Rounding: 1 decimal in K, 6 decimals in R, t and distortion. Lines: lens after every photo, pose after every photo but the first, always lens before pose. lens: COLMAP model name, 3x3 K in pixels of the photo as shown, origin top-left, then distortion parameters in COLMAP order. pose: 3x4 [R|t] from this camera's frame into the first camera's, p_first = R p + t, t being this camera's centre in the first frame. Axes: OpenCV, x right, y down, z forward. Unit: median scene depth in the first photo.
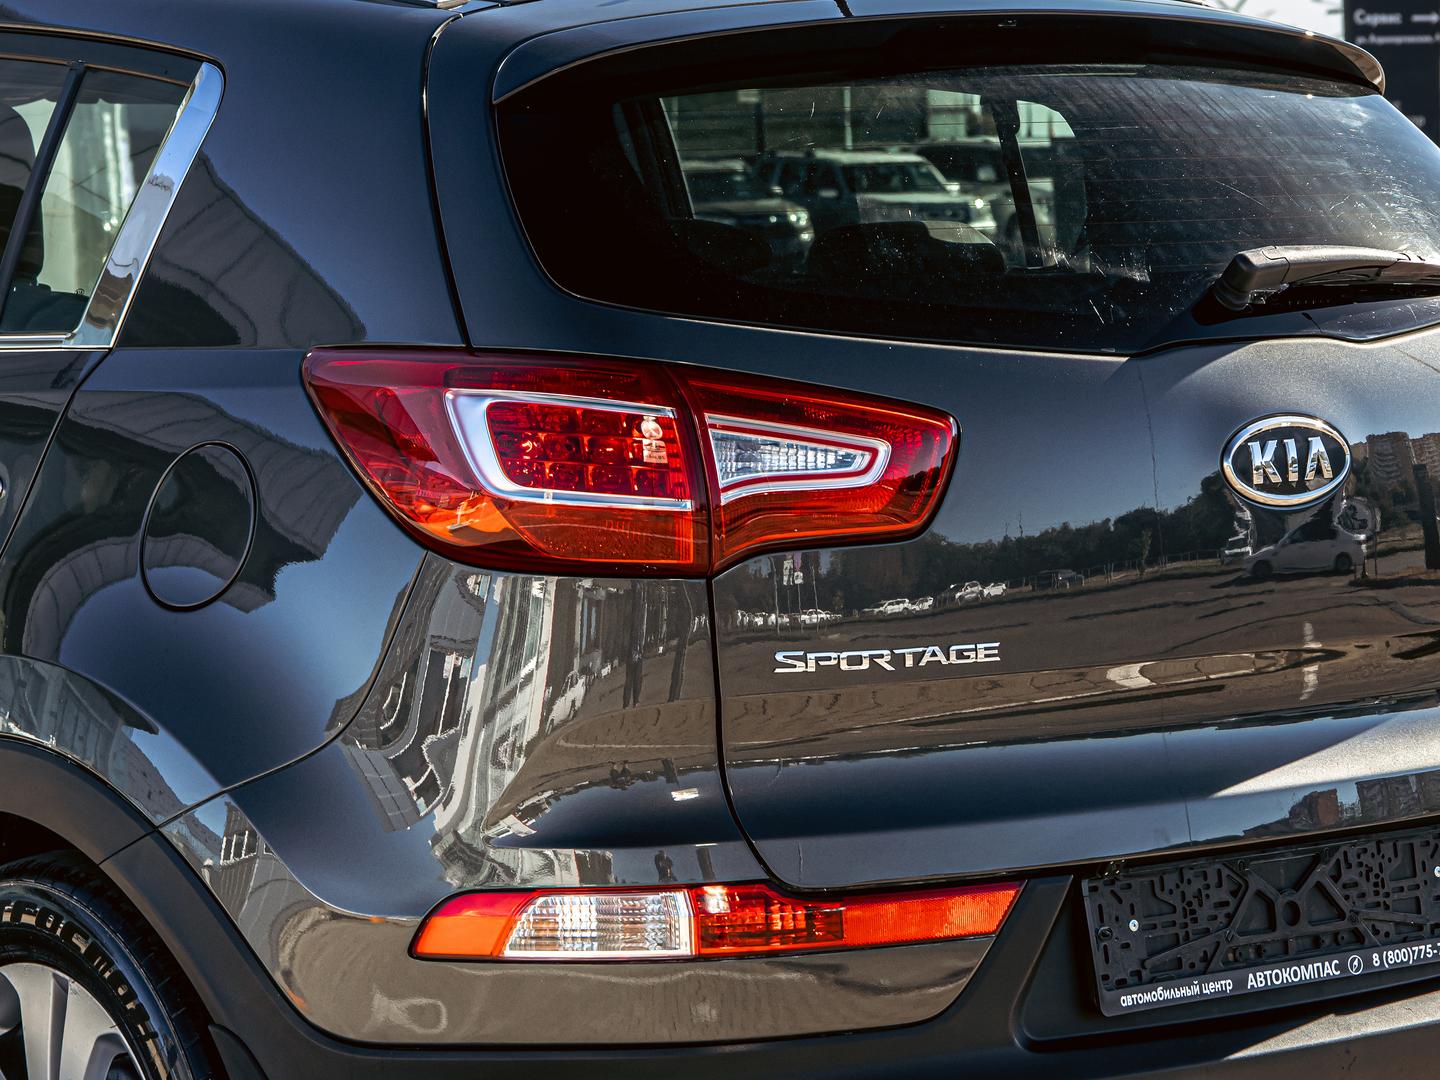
lens RADIAL K [[5473.7, 0, 715.6], [0, 5473.7, 536.6], [0, 0, 1]] dist [0.361384, 0.000000]
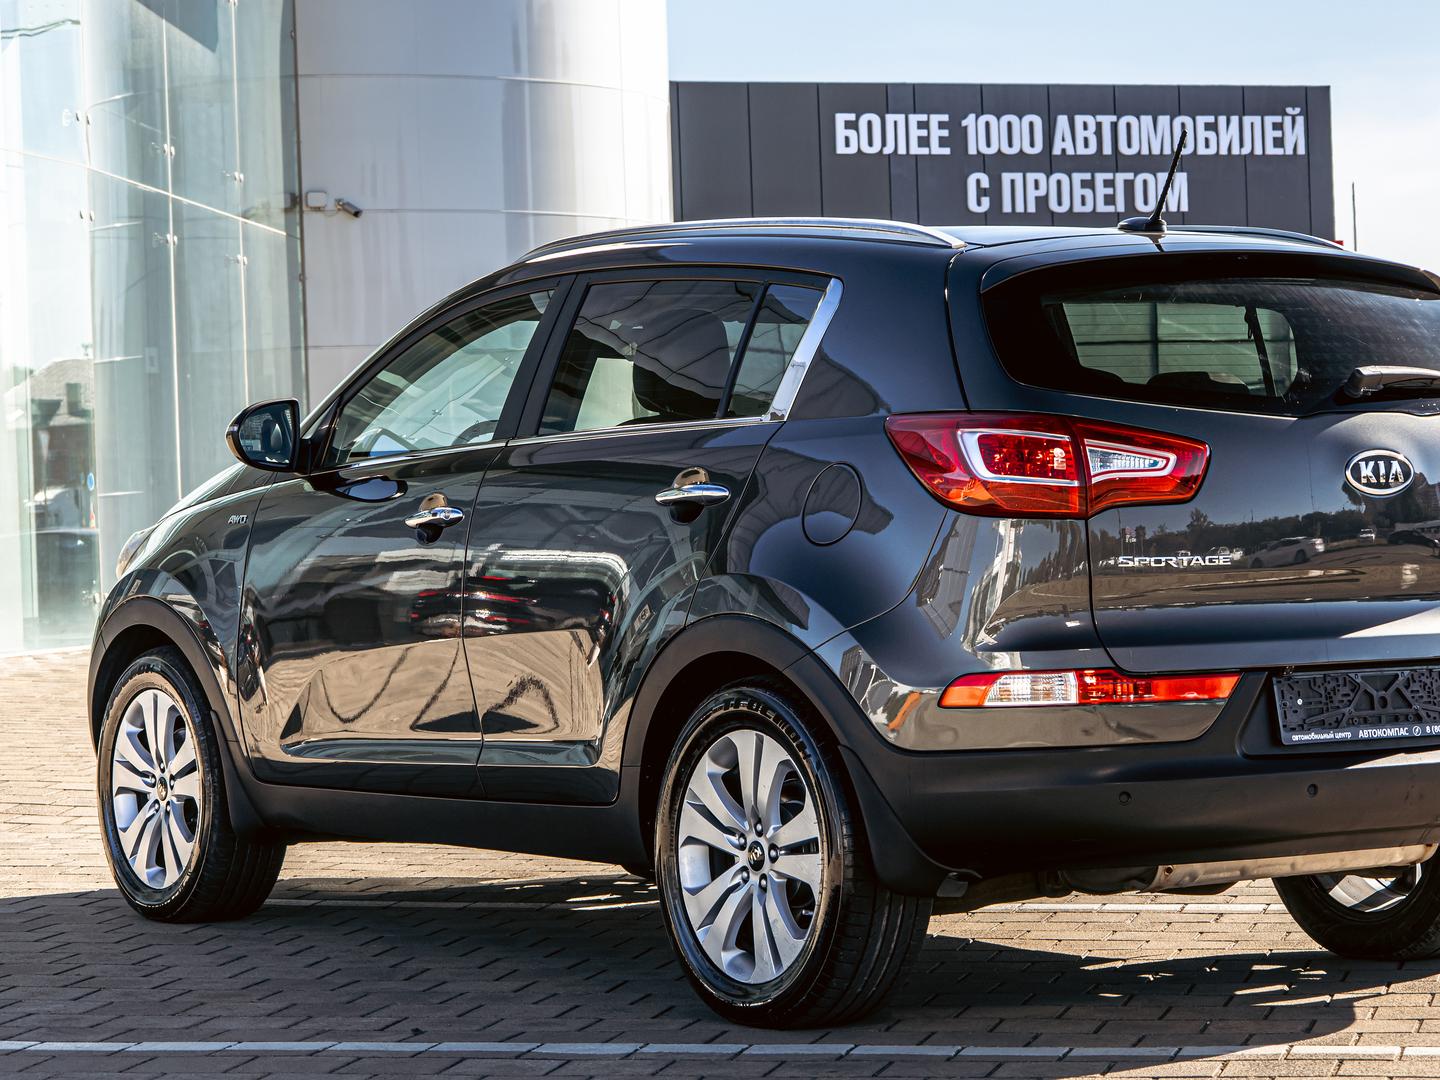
lens RADIAL K [[5473.7, 0, 718.5], [0, 5473.7, 544.9], [0, 0, 1]] dist [0.361384, 0.000000]
pose [[0.997155, 0.004682, -0.075229, 0.015418], [-0.009503, 0.997914, -0.063860, 0.143922], [0.074773, 0.064393, 0.995119, -1.013694]]
